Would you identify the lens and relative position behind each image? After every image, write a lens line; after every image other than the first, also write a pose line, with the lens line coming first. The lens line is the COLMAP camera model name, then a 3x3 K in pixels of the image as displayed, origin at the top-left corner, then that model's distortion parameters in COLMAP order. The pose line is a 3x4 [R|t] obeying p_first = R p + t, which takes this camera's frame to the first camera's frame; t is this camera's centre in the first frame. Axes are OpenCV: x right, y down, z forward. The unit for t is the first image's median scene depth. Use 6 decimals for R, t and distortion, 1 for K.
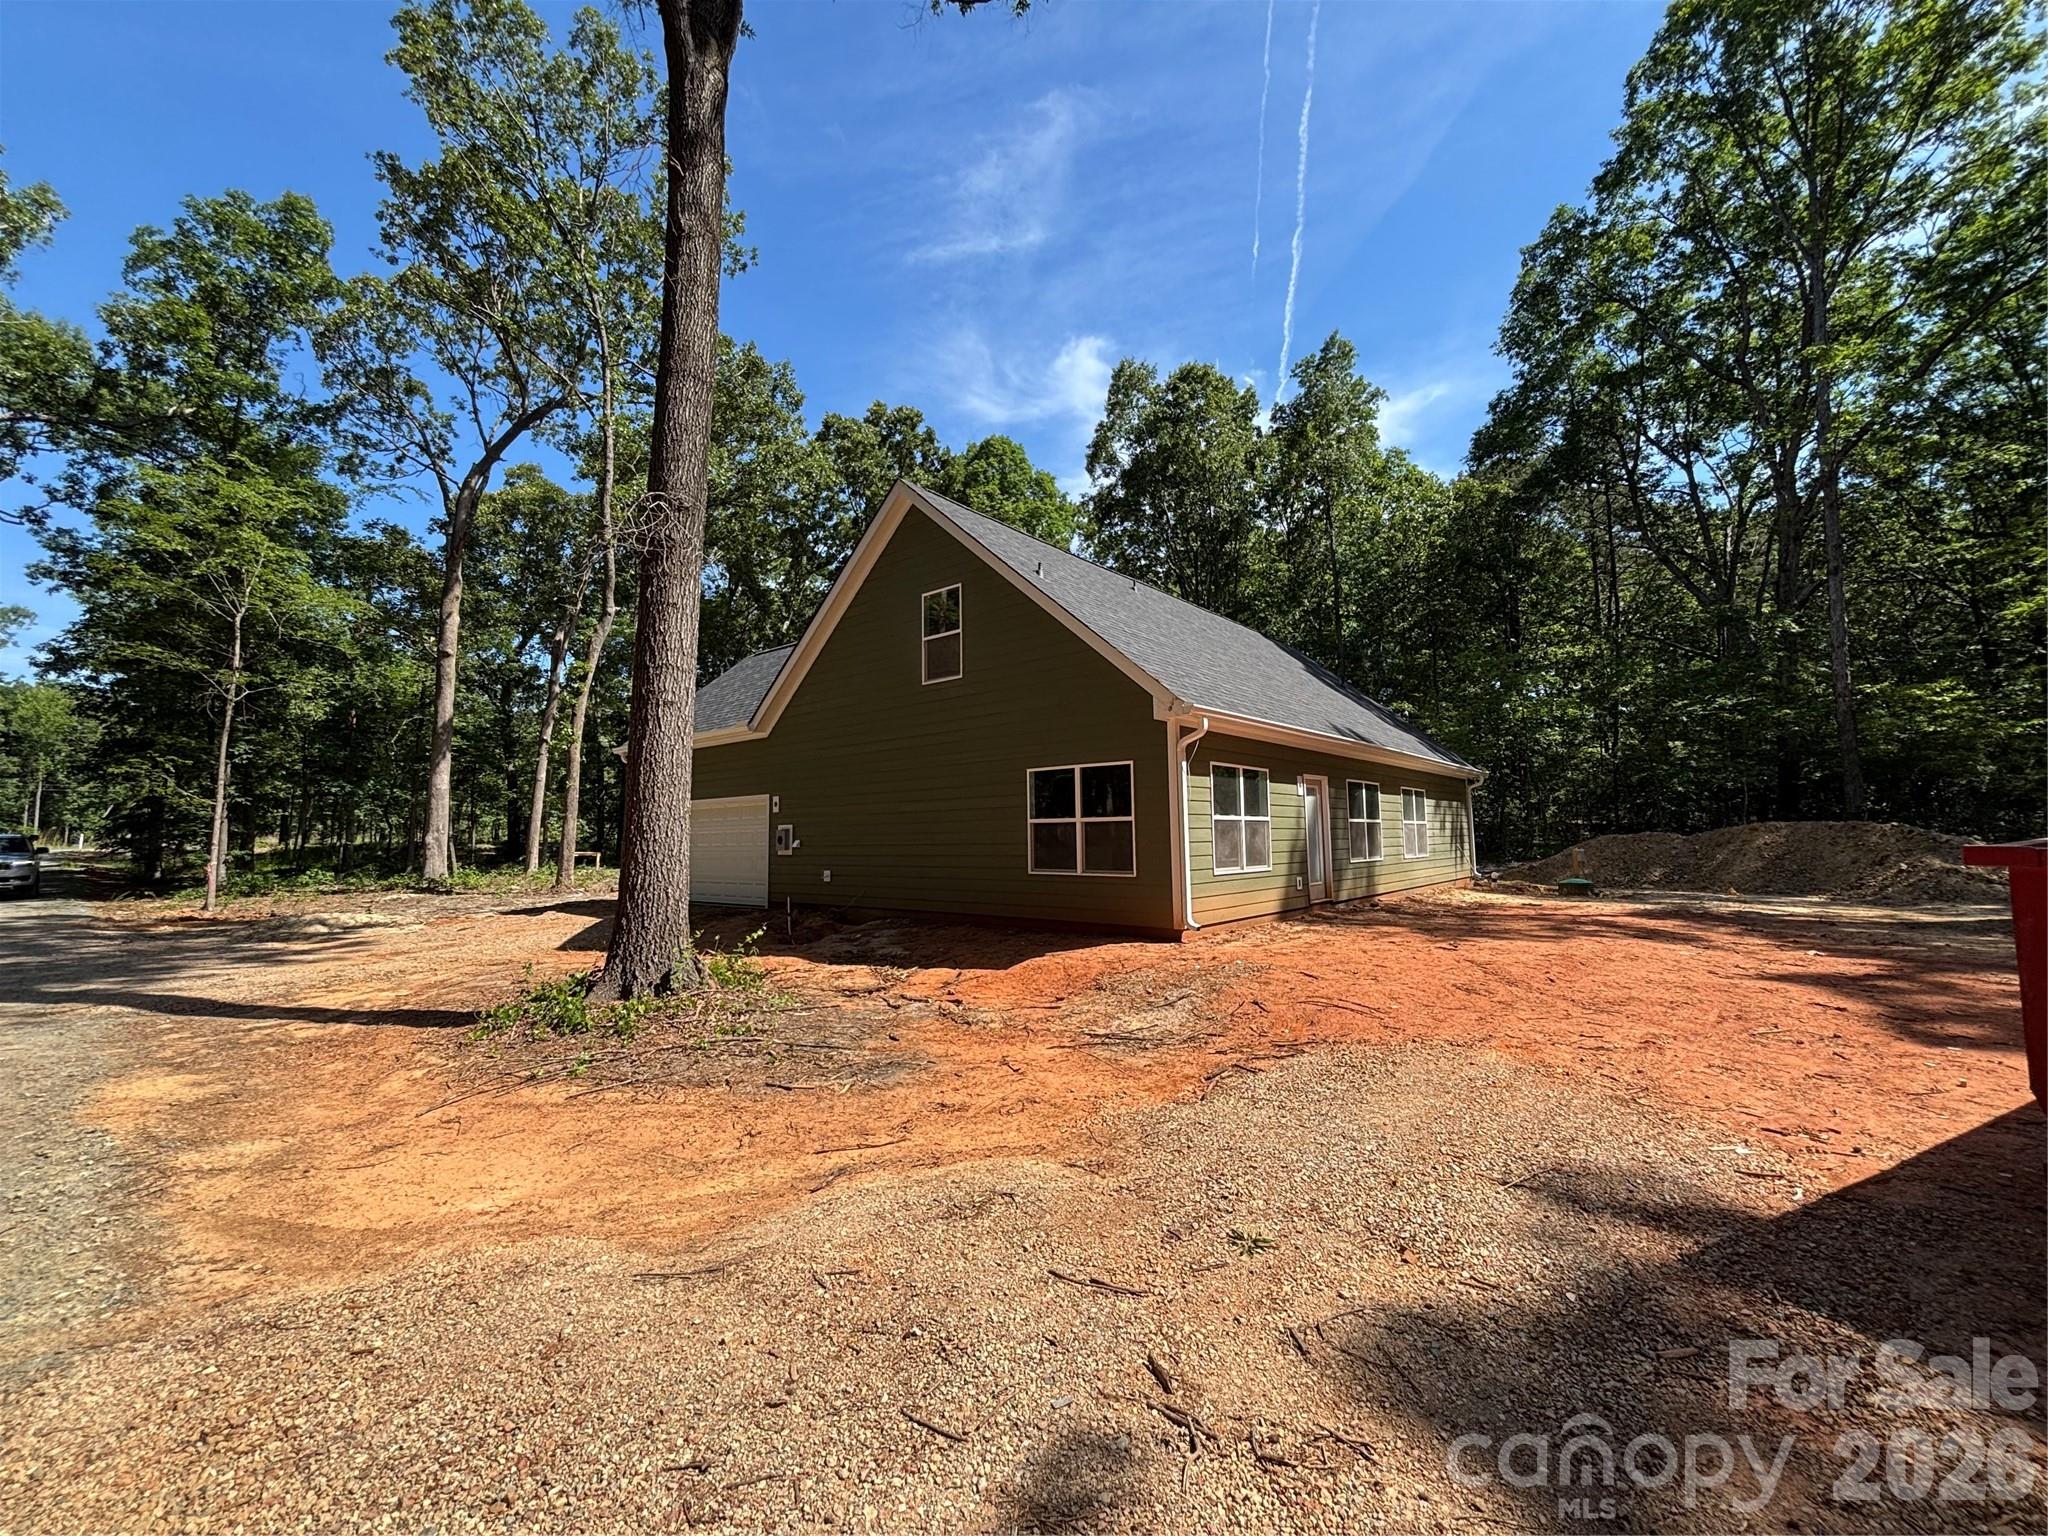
lens RADIAL K [[821.4, 0, 1024.0], [0, 821.4, 768.0], [0, 0, 1]] dist [-0.000691, -0.000199]
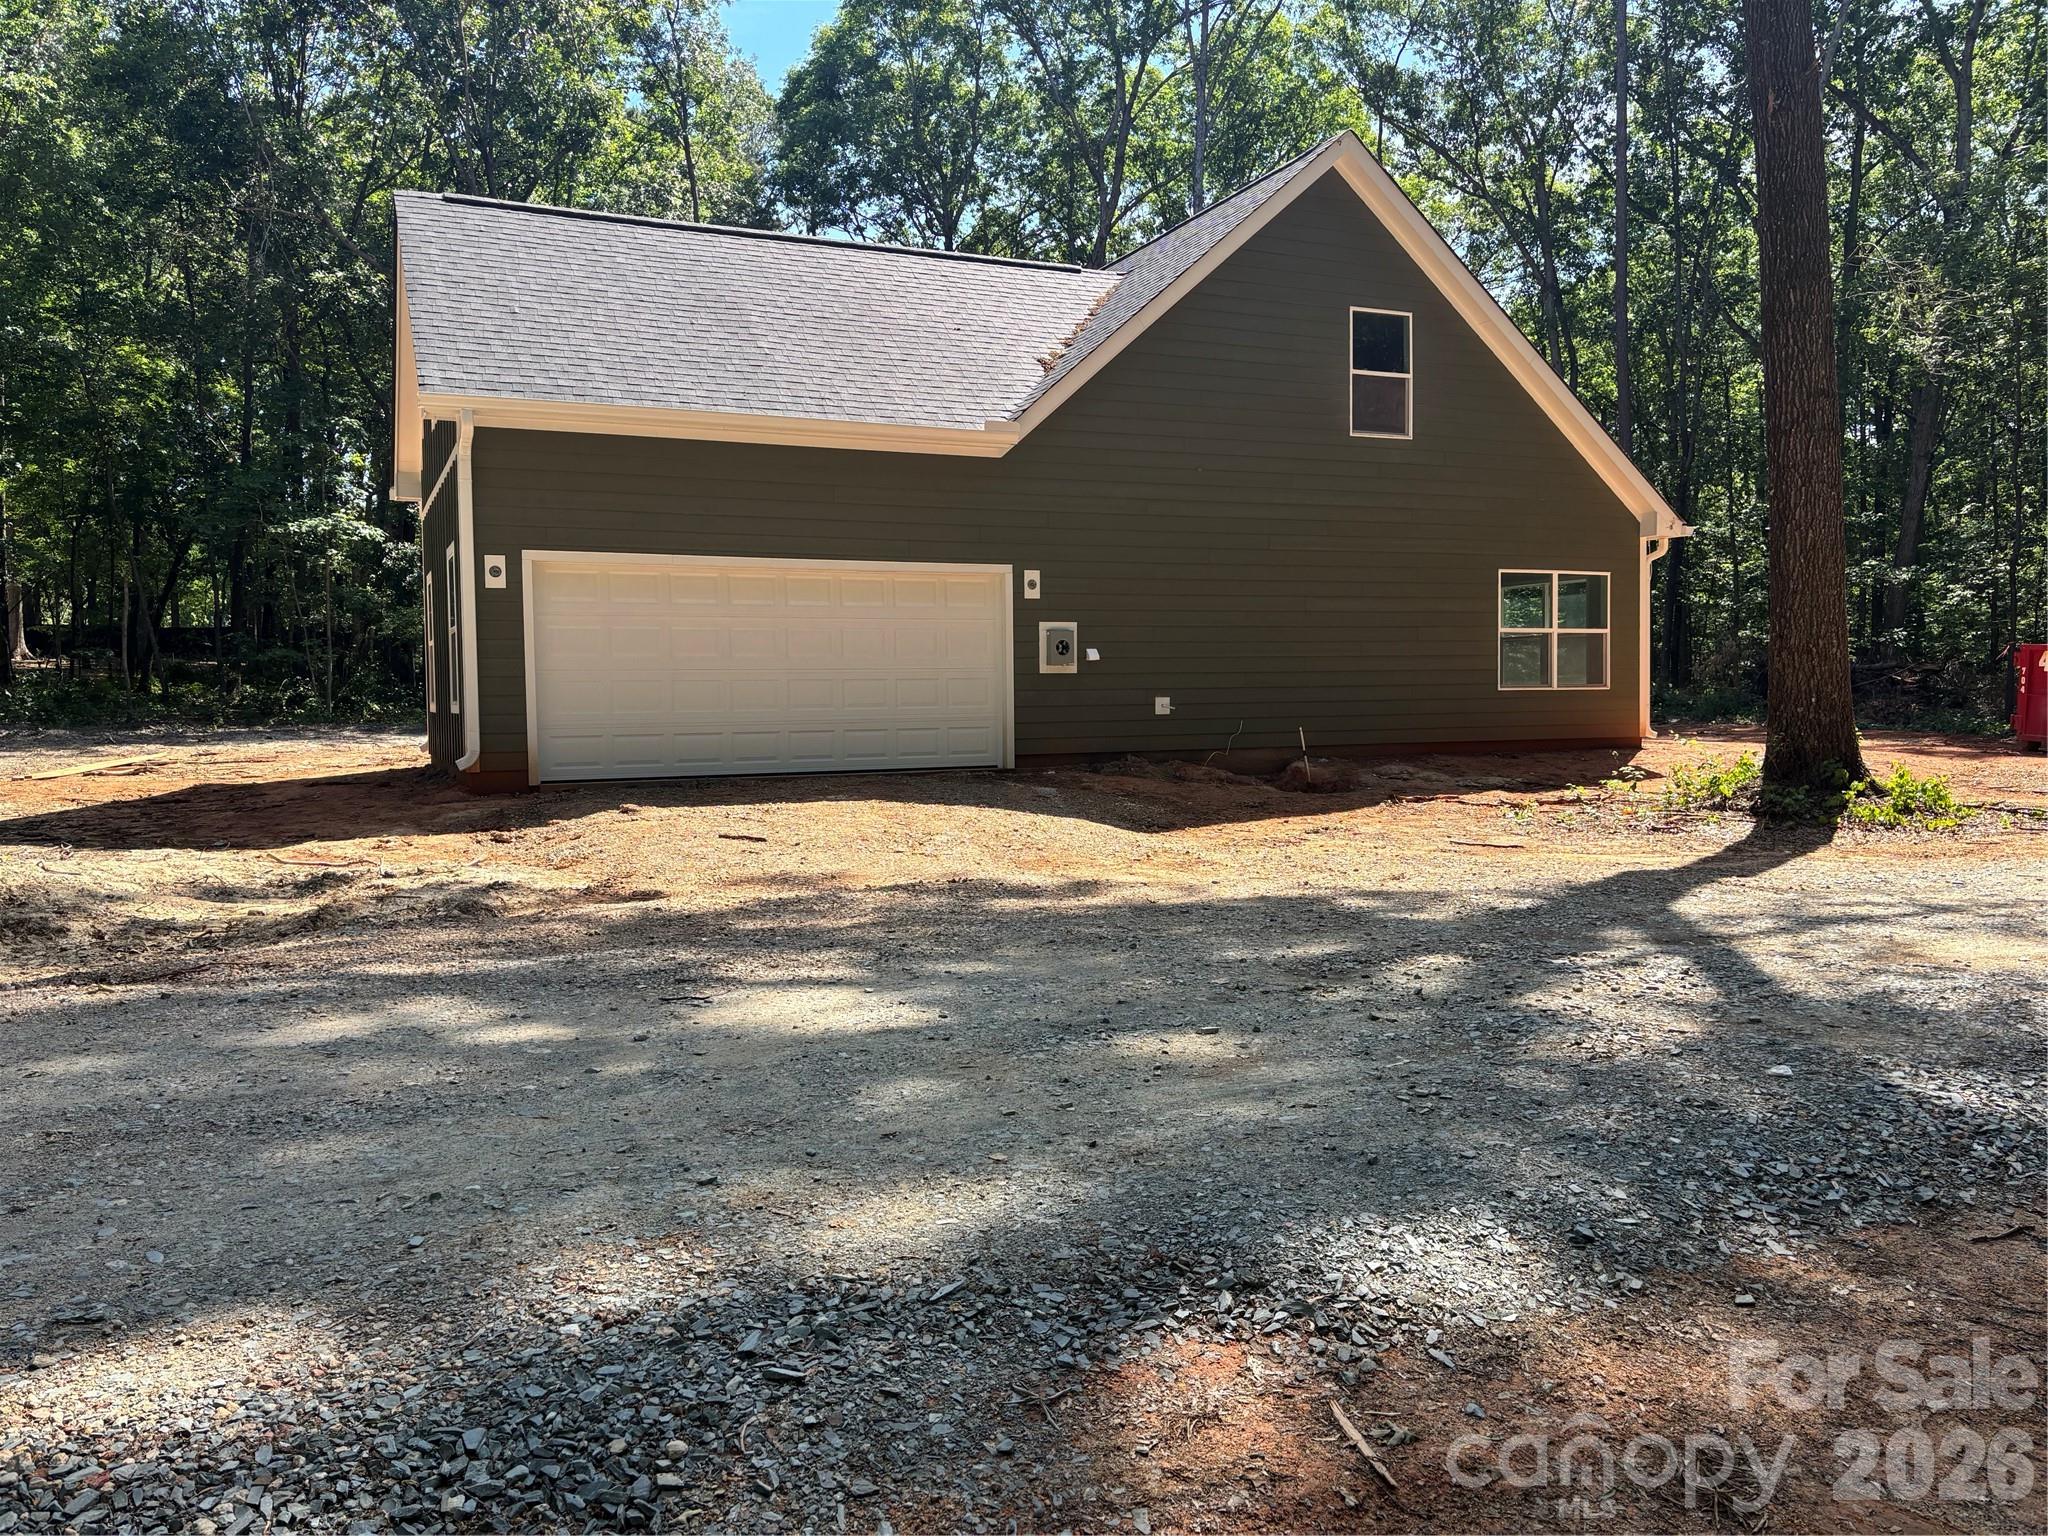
lens RADIAL K [[1552.7, 0, 1024.0], [0, 1552.7, 768.0], [0, 0, 1]] dist [0.021271, -0.010272]
pose [[0.484575, -0.041703, 0.873755, -1.528811], [-0.073207, 0.993425, 0.088014, 0.093353], [-0.871681, -0.106615, 0.478336, 0.591249]]
